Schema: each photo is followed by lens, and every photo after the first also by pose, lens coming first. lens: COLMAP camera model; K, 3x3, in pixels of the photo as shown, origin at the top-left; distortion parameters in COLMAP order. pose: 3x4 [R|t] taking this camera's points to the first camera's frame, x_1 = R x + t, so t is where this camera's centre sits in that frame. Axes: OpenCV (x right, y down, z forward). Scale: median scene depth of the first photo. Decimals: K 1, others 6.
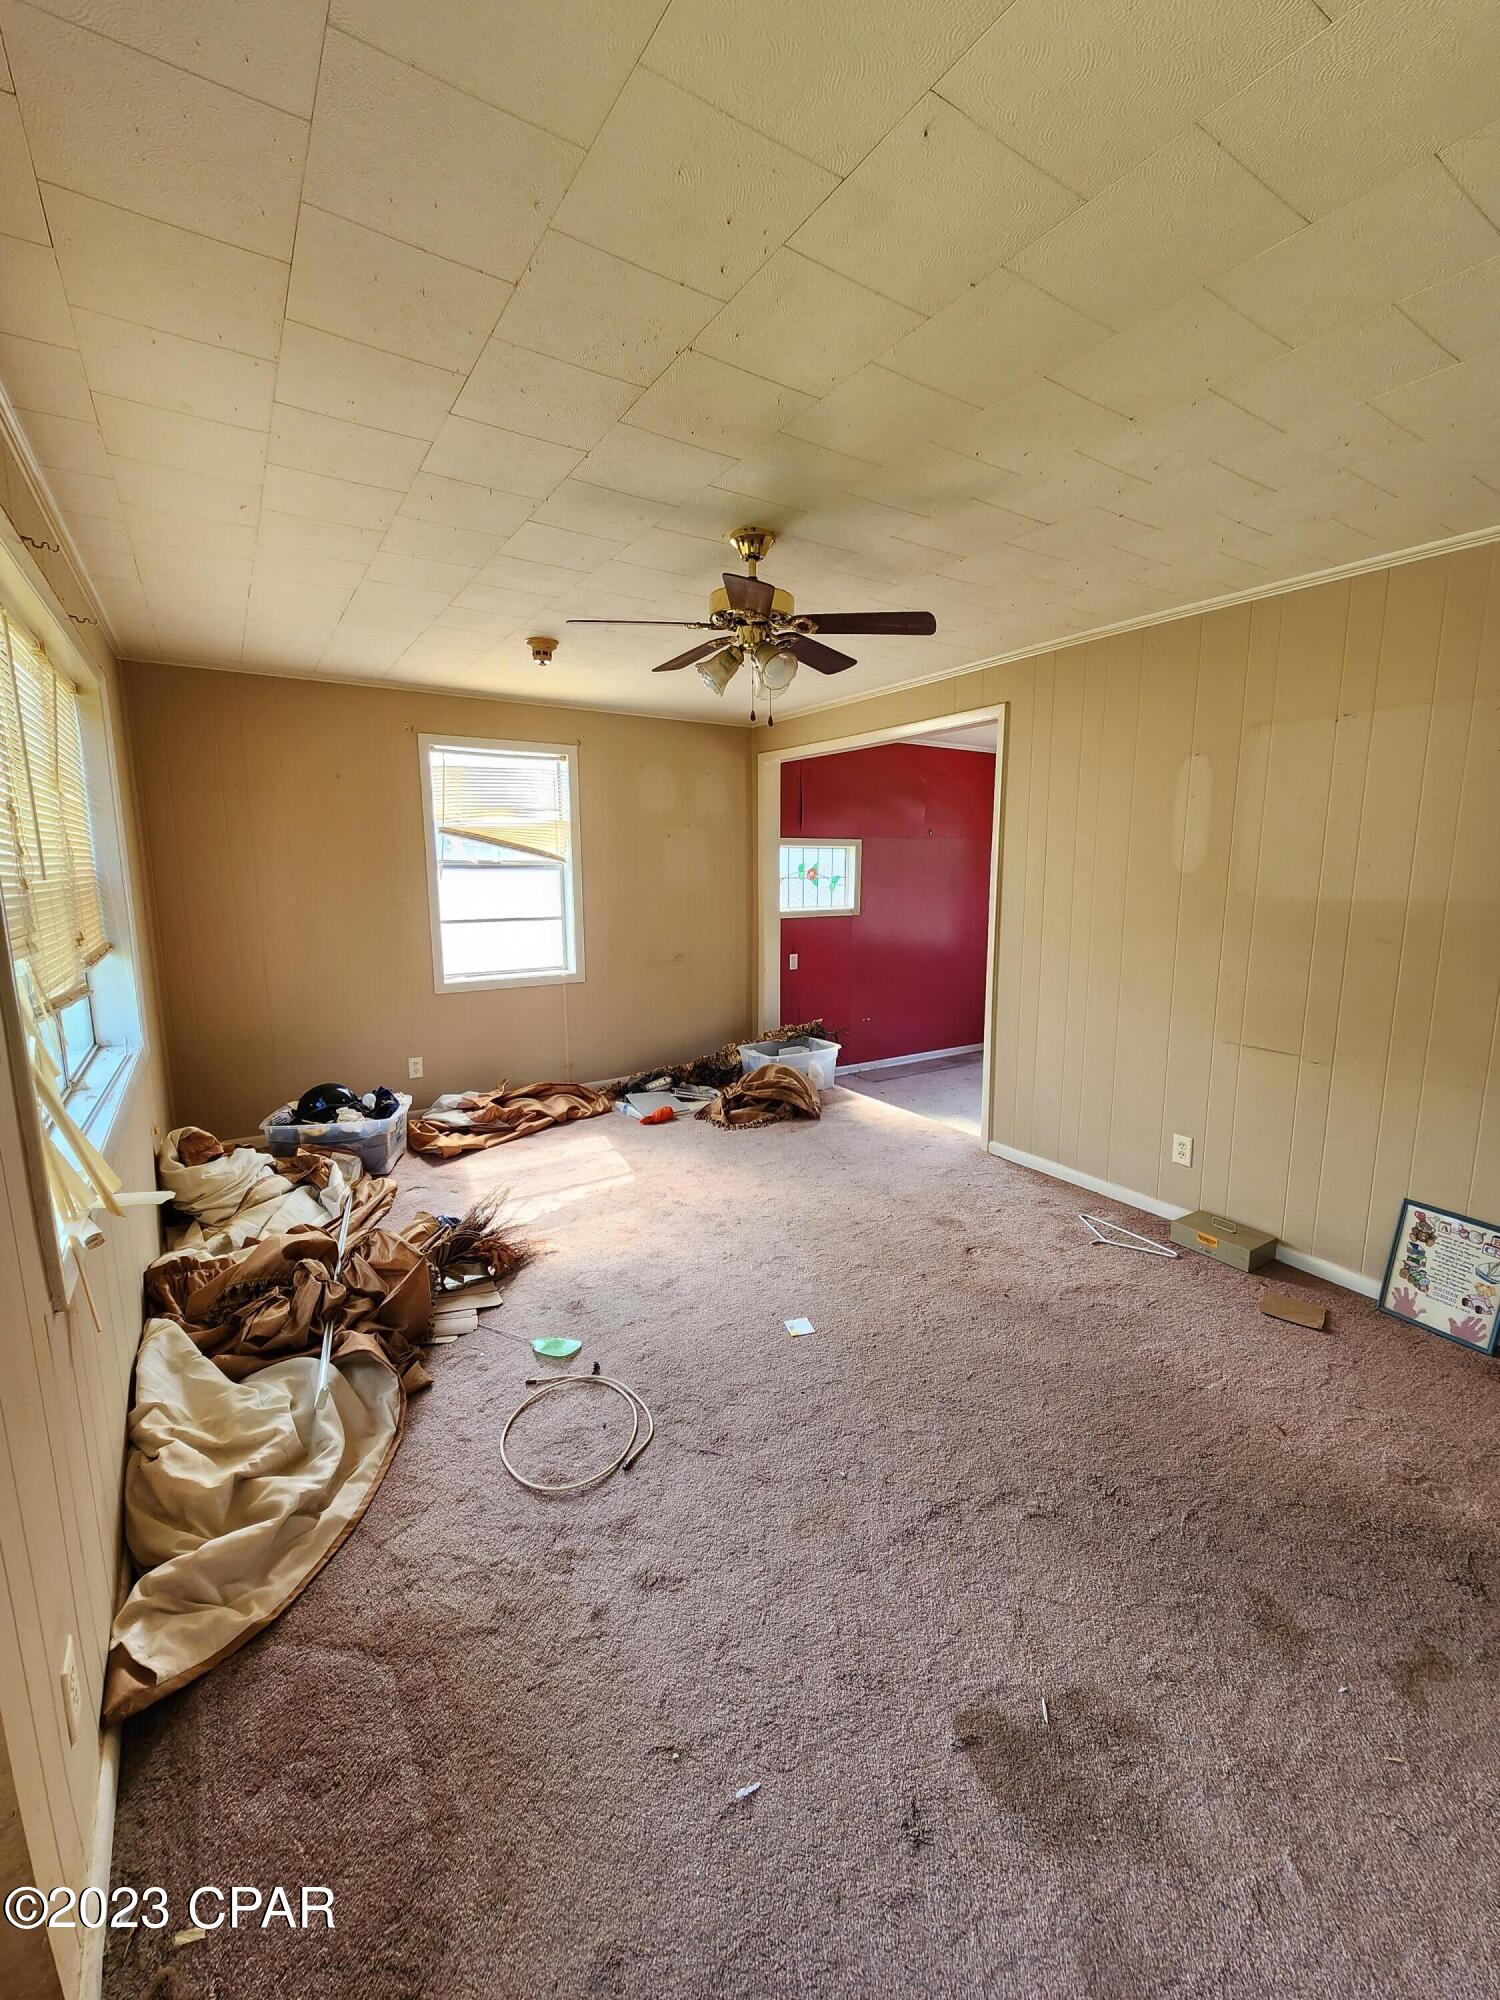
lens RADIAL K [[822.0, 0, 756.5], [0, 822.0, 991.7], [0, 0, 1]] dist [-0.000370, -0.000180]
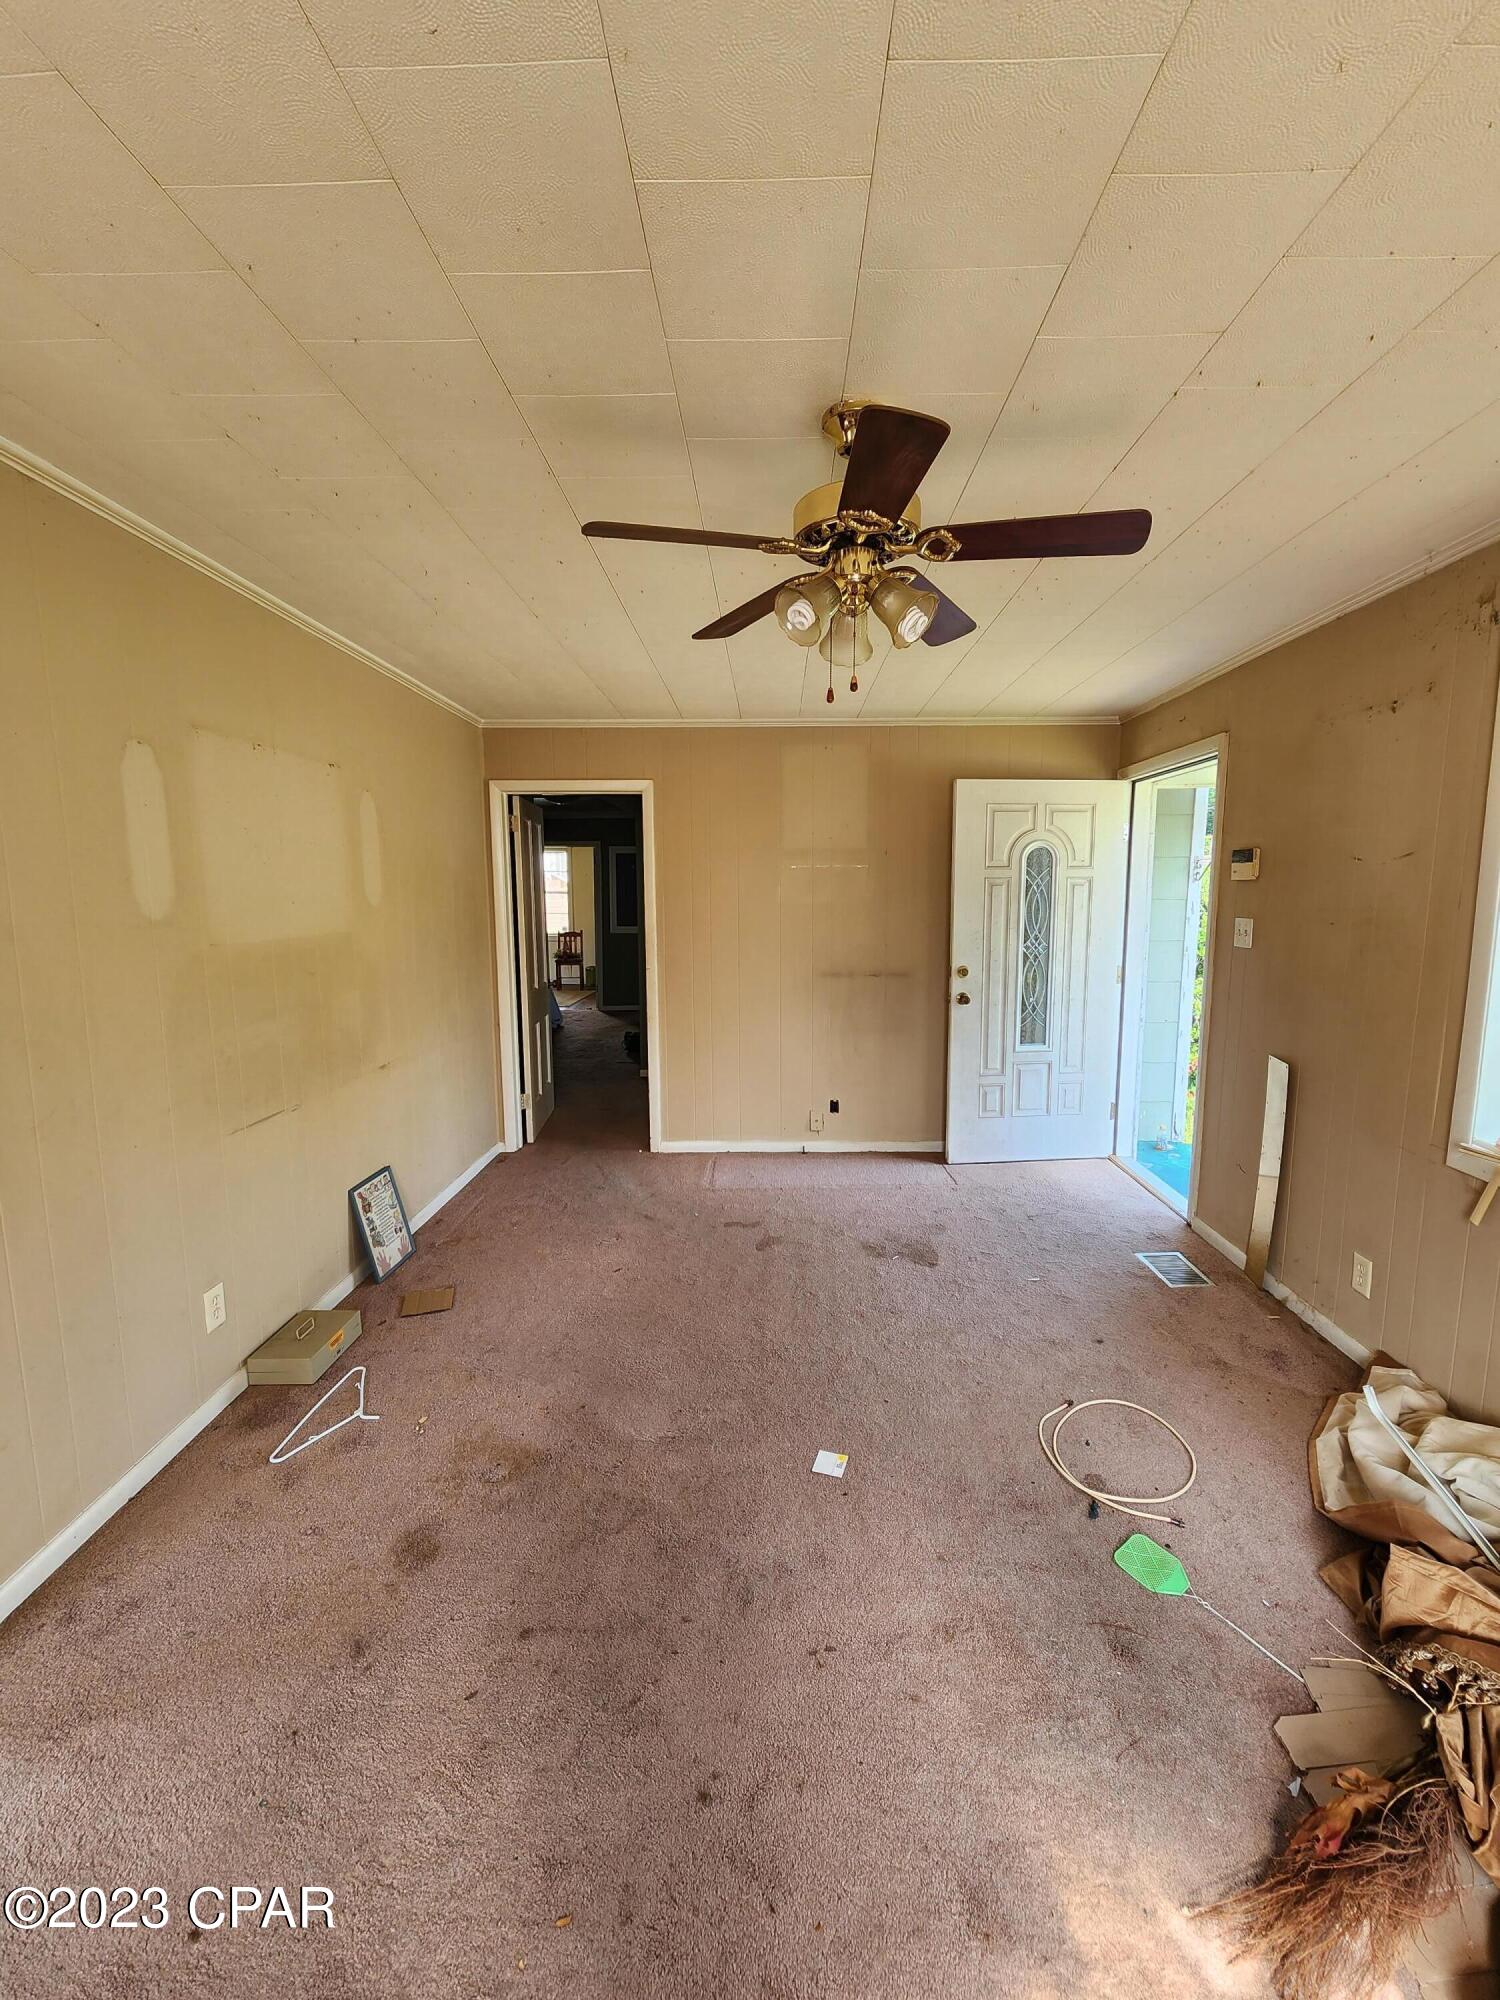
lens RADIAL K [[822.0, 0, 756.5], [0, 822.0, 991.7], [0, 0, 1]] dist [-0.000370, -0.000180]
pose [[-0.829379, -0.064914, 0.554902, -0.276512], [0.092119, 0.963743, 0.250427, -0.230334], [-0.551039, 0.258816, -0.793329, 1.396315]]
